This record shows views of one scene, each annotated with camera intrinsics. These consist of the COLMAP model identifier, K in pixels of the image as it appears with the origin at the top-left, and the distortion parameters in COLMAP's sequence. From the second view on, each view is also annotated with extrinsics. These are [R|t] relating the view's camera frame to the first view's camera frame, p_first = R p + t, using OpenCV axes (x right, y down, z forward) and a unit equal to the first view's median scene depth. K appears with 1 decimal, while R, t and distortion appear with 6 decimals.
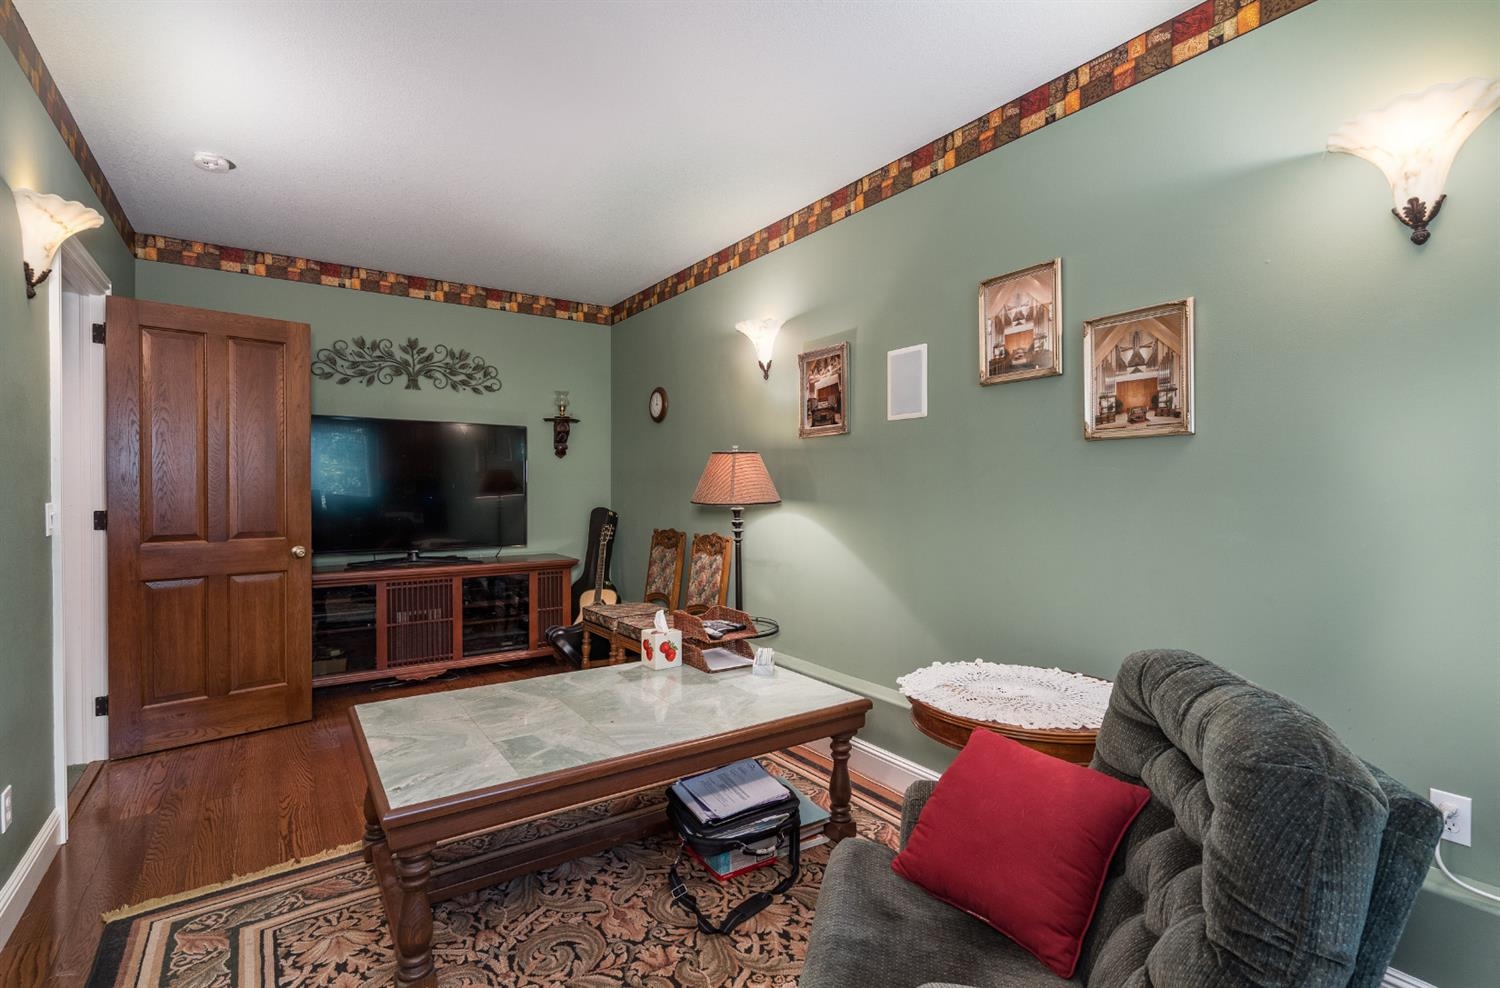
lens RADIAL K [[699.8, 0, 750.0], [0, 699.8, 494.0], [0, 0, 1]] dist [-0.000737, -0.000135]
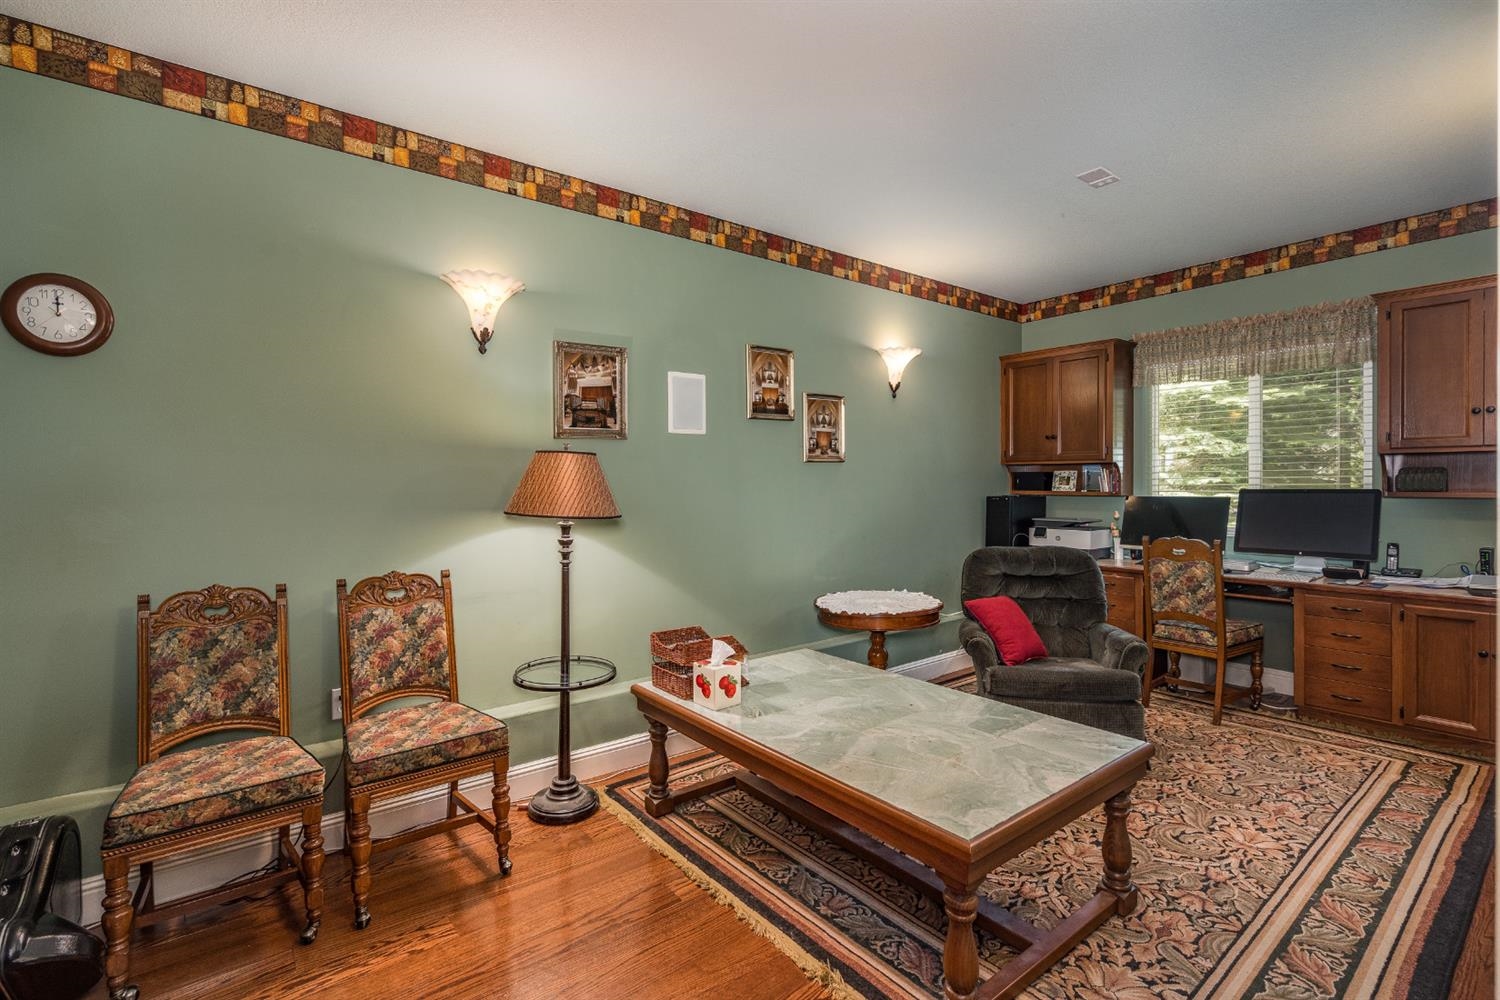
lens RADIAL K [[679.0, 0, 748.9], [0, 679.0, 489.4], [0, 0, 1]] dist [-0.001709, 0.000279]
pose [[-0.061598, -0.013622, 0.998008, -1.058595], [0.019403, 0.999702, 0.014842, -0.032872], [-0.997912, 0.020278, -0.061316, 1.111231]]
